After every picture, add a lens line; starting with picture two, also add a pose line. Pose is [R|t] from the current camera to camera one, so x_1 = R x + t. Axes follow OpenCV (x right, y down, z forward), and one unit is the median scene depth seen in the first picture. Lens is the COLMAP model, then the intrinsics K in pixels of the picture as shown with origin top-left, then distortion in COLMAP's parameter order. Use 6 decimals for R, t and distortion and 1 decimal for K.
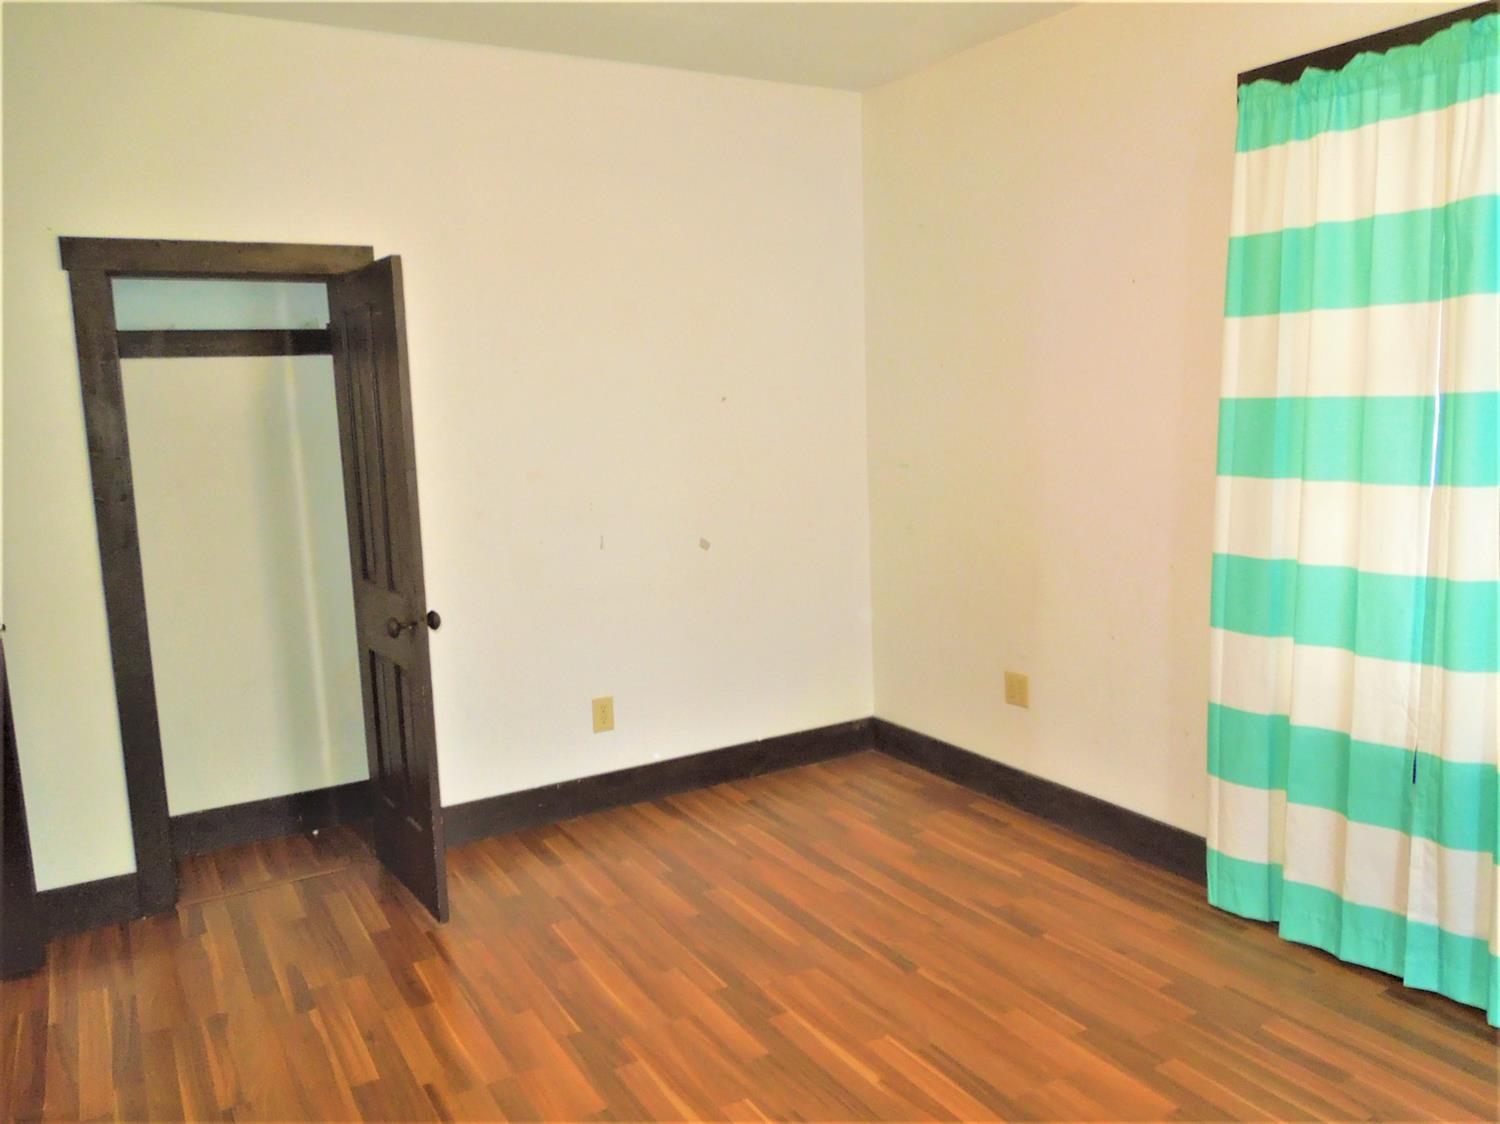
lens RADIAL K [[1153.5, 0, 751.5], [0, 1153.5, 564.0], [0, 0, 1]] dist [-0.013818, -0.002198]
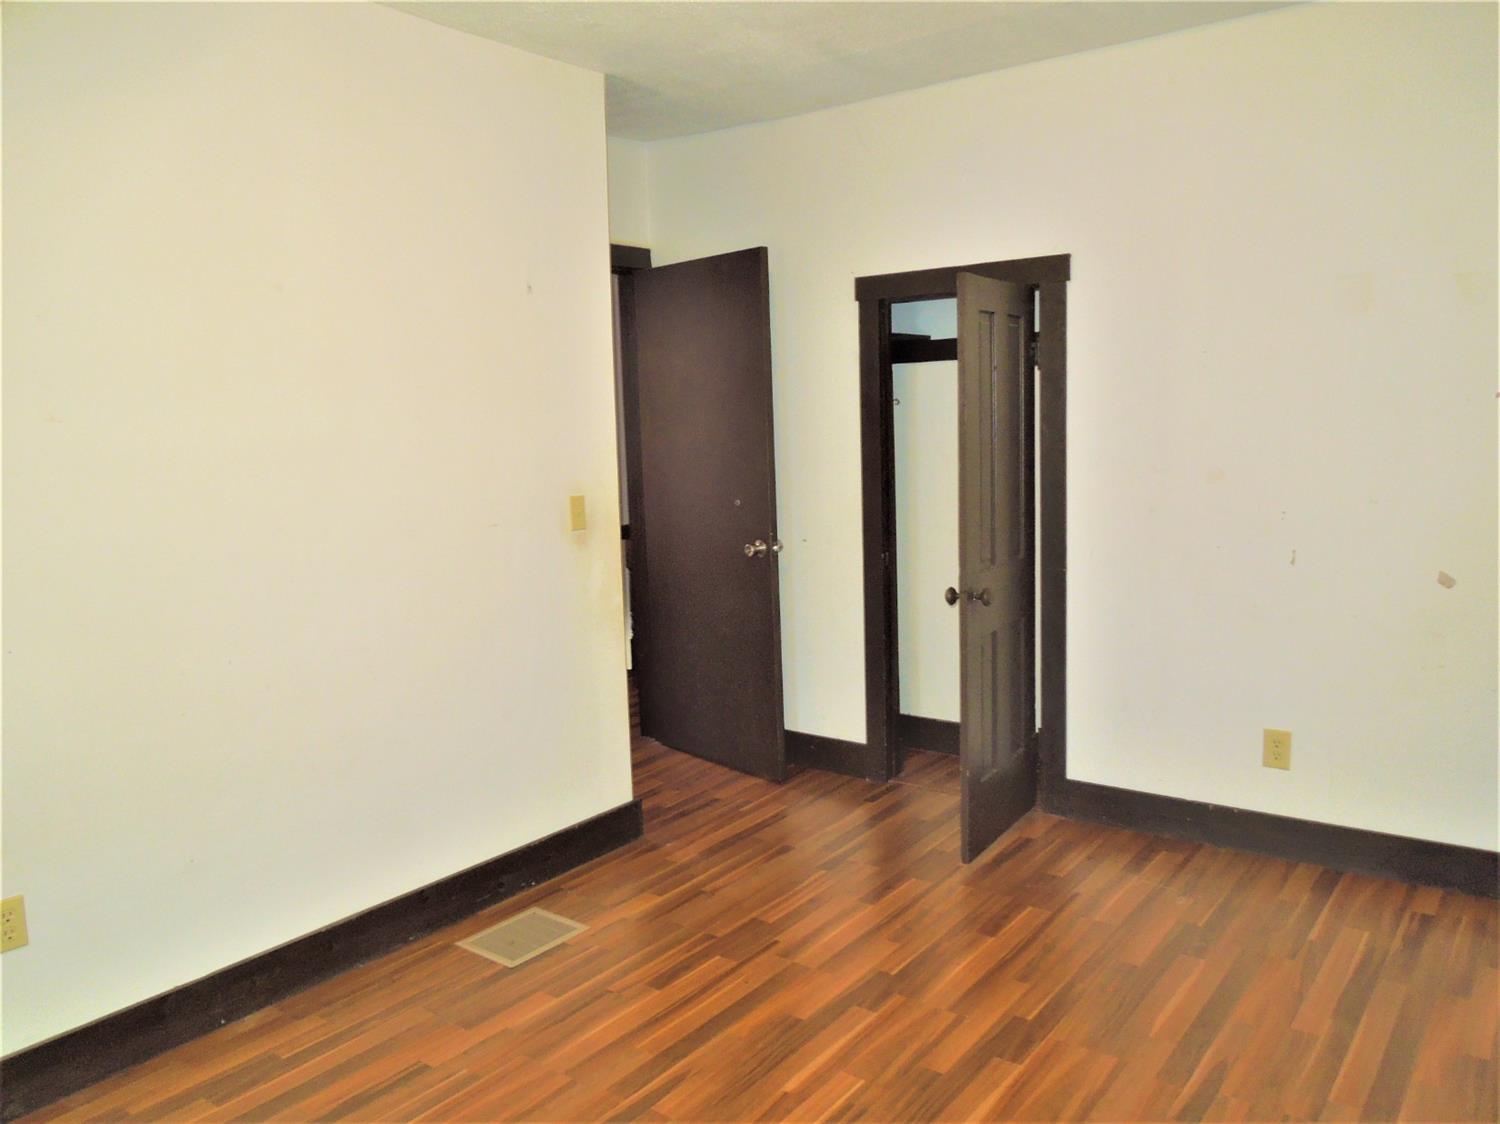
lens RADIAL K [[1153.5, 0, 751.7], [0, 1153.5, 566.2], [0, 0, 1]] dist [-0.013818, -0.002198]
pose [[0.373513, 0.150770, -0.915291, 0.611377], [-0.108779, 0.987014, 0.118193, -0.083363], [0.921225, 0.055418, 0.385063, 0.333122]]
